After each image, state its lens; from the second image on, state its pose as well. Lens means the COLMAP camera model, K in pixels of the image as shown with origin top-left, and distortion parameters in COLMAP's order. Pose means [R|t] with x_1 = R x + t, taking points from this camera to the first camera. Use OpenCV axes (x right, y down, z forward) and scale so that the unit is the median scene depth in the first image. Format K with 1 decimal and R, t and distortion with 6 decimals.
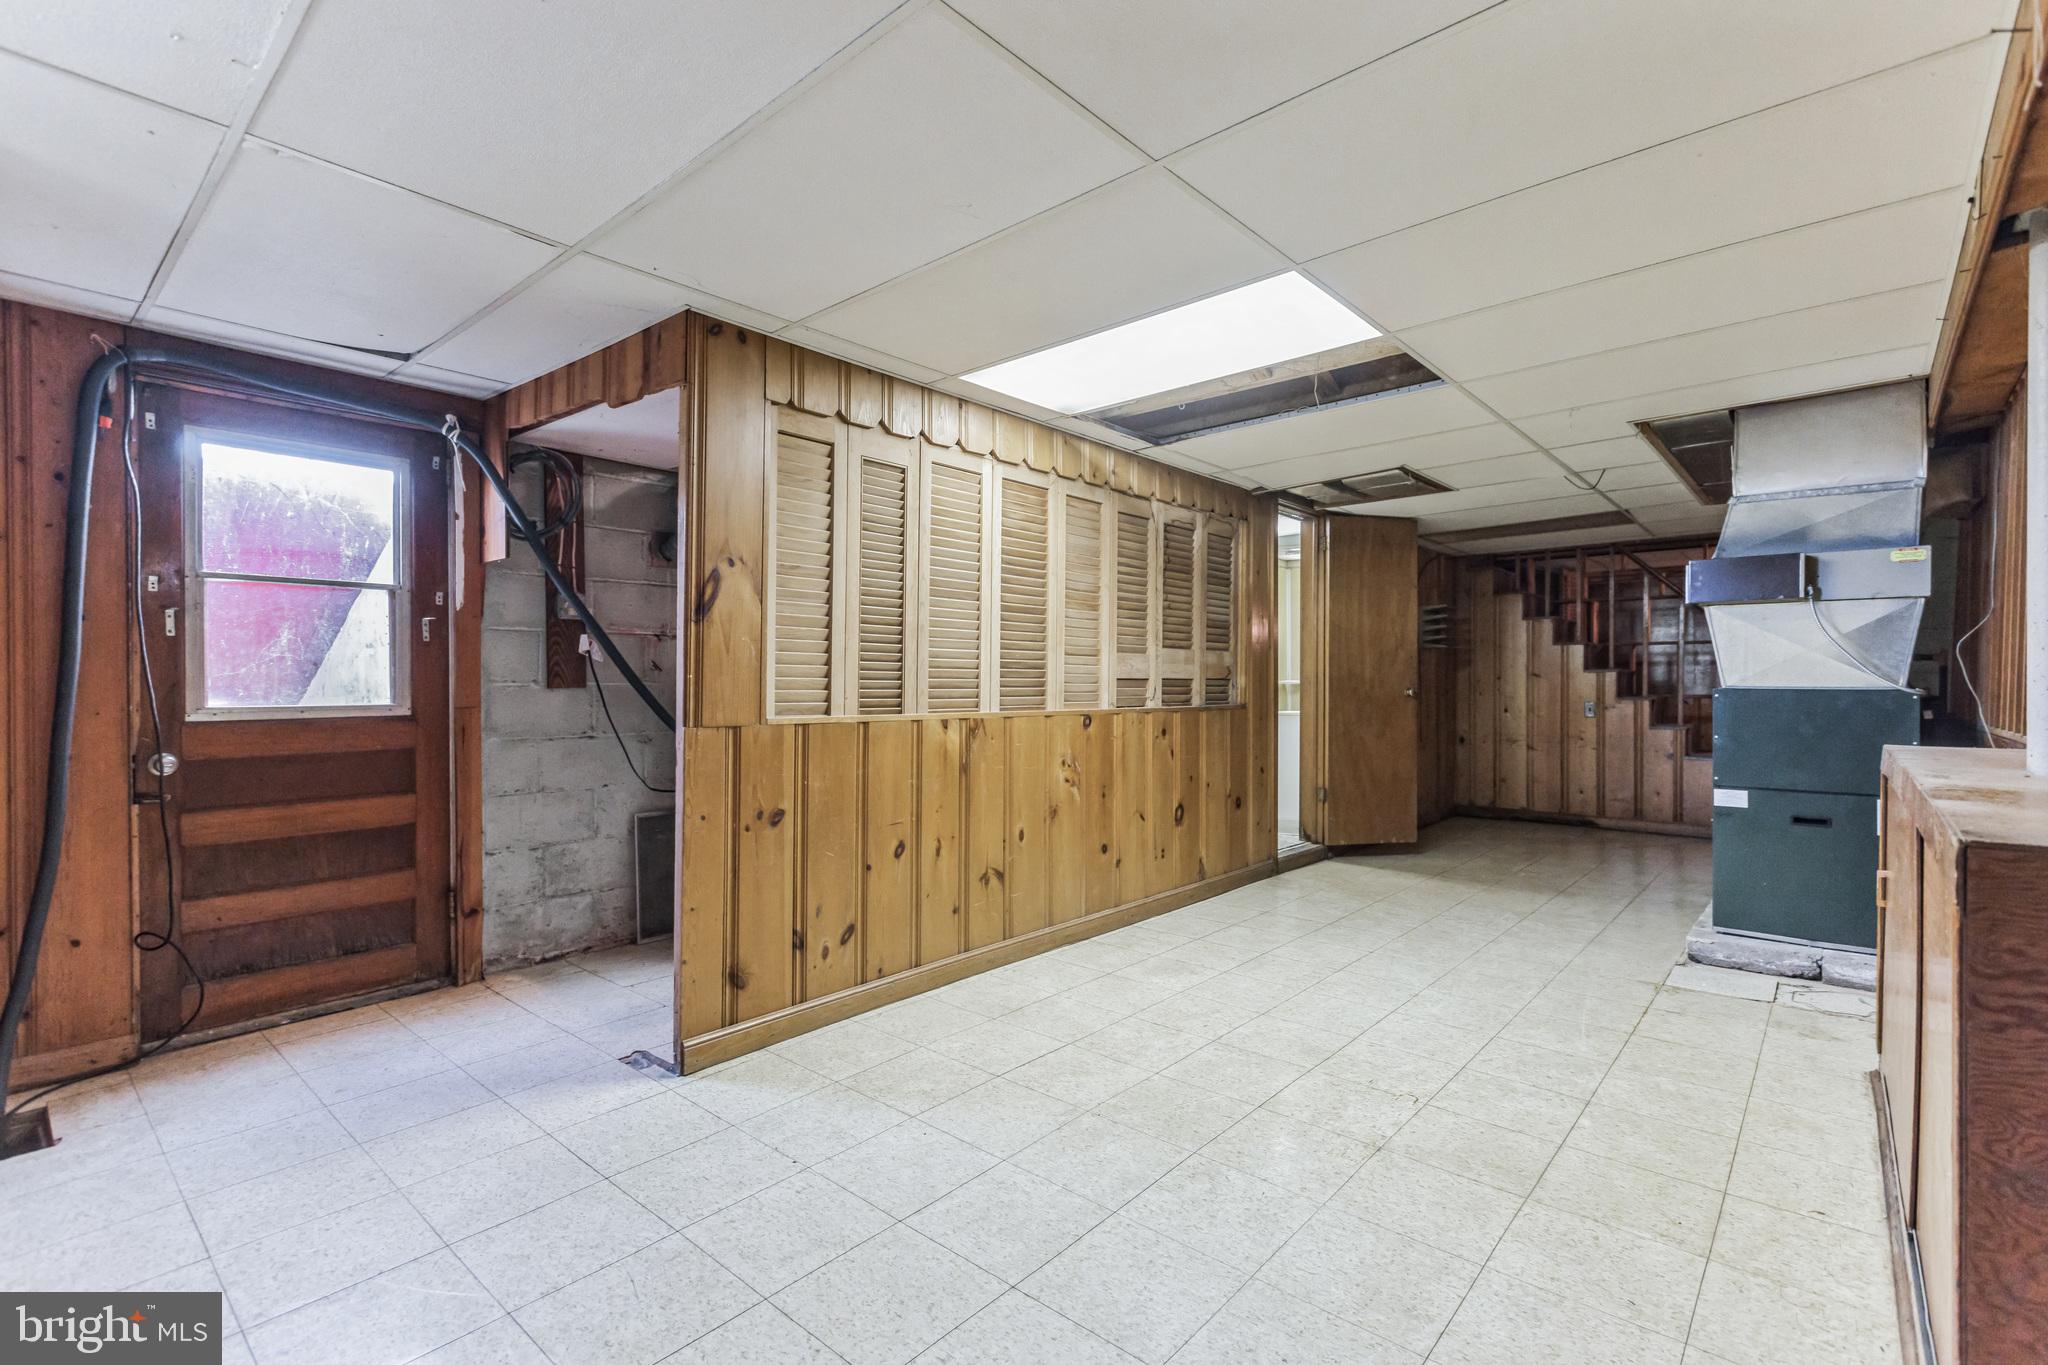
lens RADIAL K [[939.9, 0, 1013.6], [0, 939.9, 687.3], [0, 0, 1]] dist [0.003355, -0.000058]
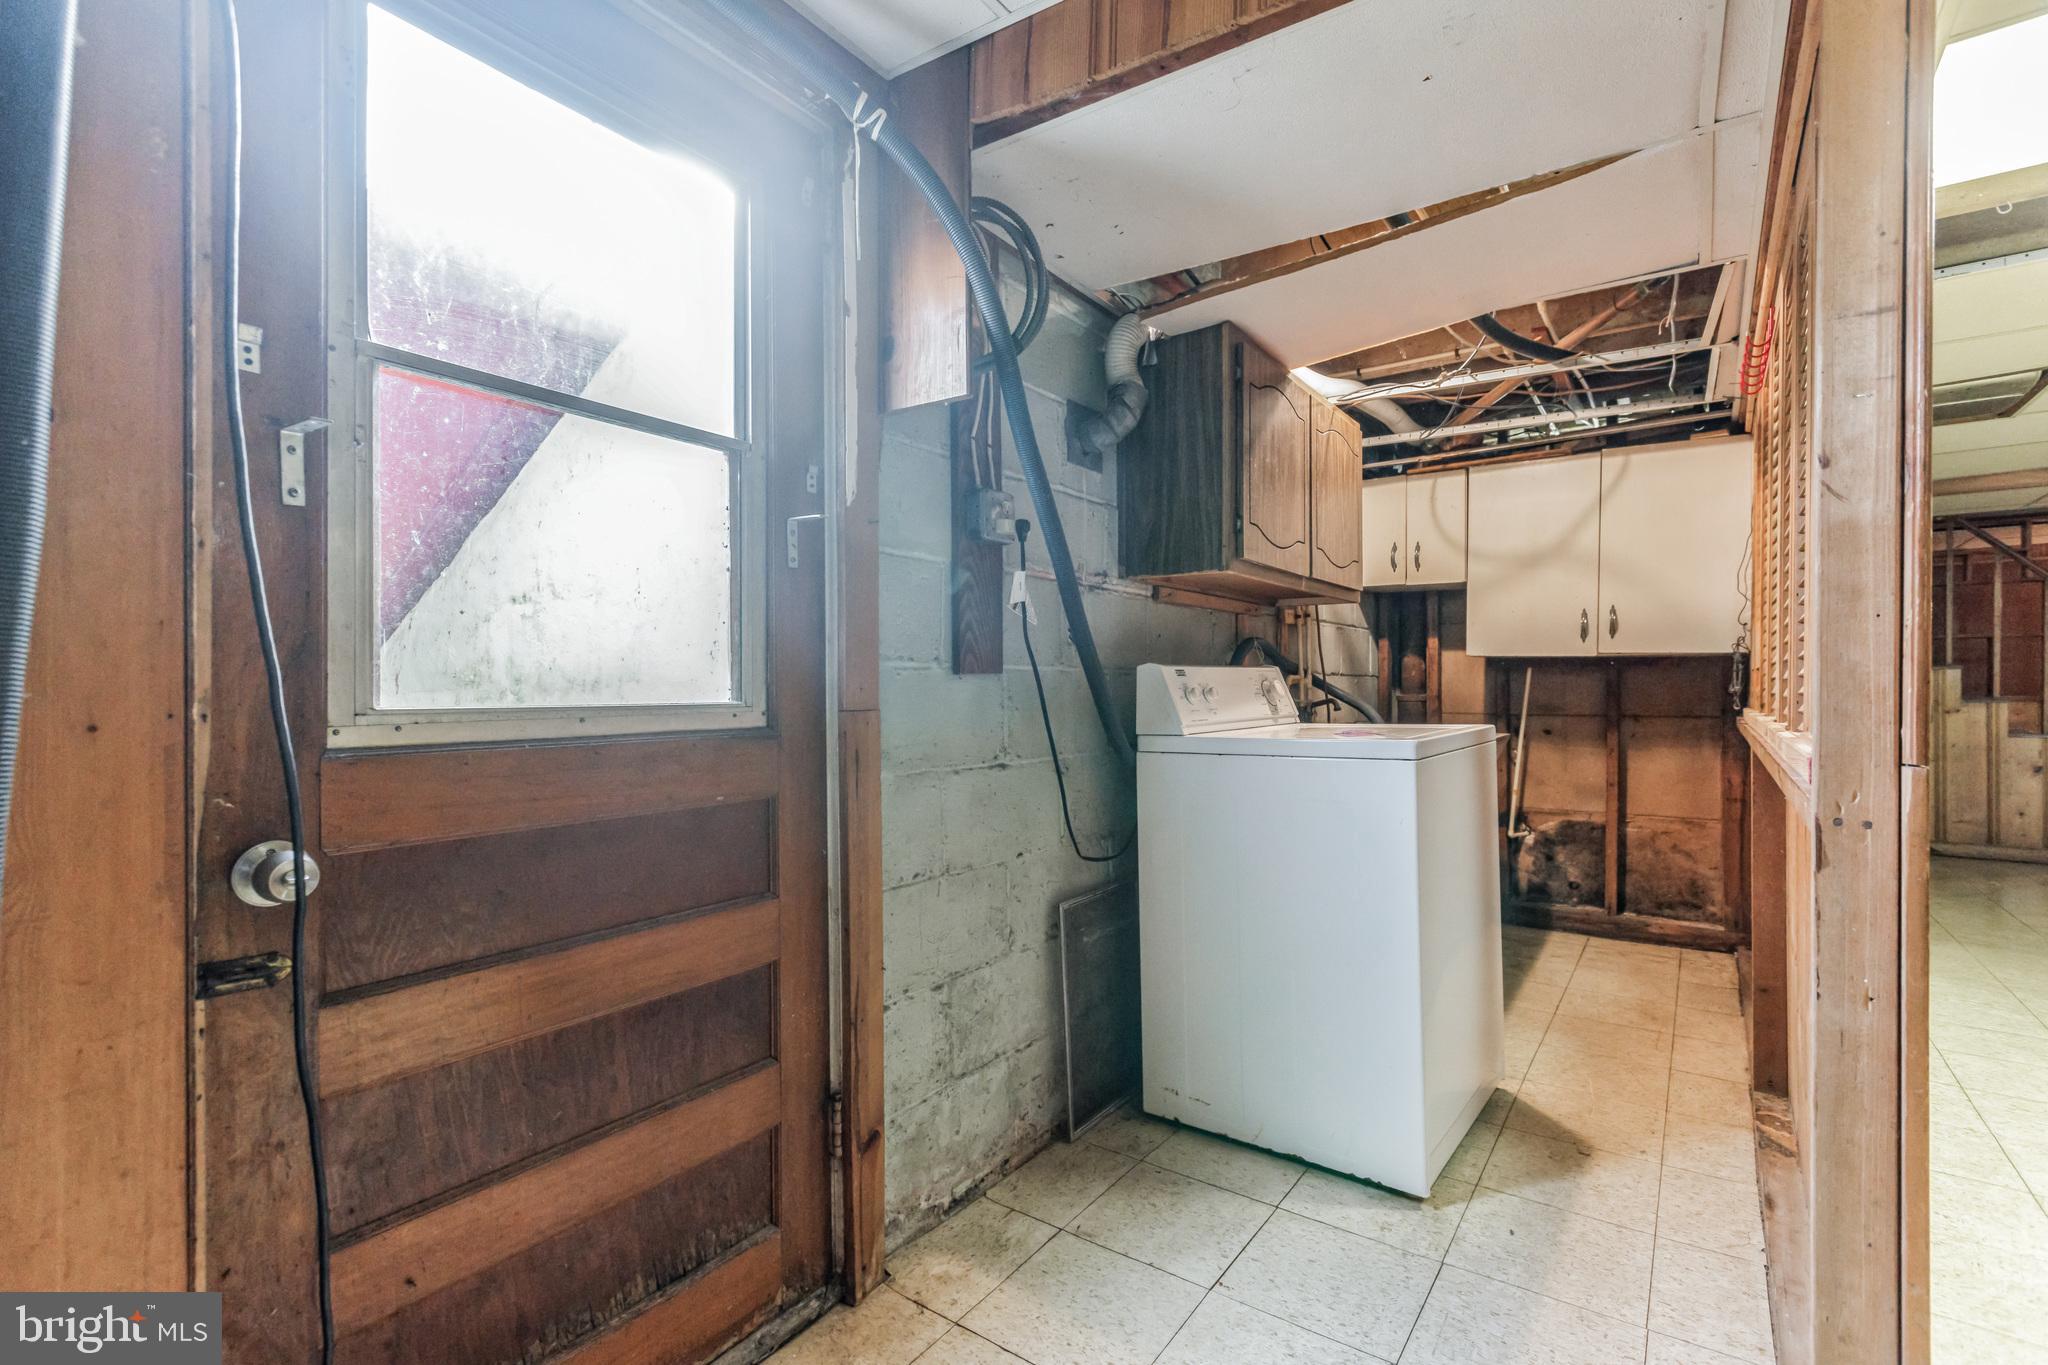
lens RADIAL K [[939.9, 0, 1034.1], [0, 939.9, 686.2], [0, 0, 1]] dist [0.003355, -0.000058]
pose [[0.994323, 0.002768, 0.106369, -0.547564], [-0.002154, 0.999980, -0.005894, 0.011794], [-0.106383, 0.005631, 0.994309, 0.517984]]
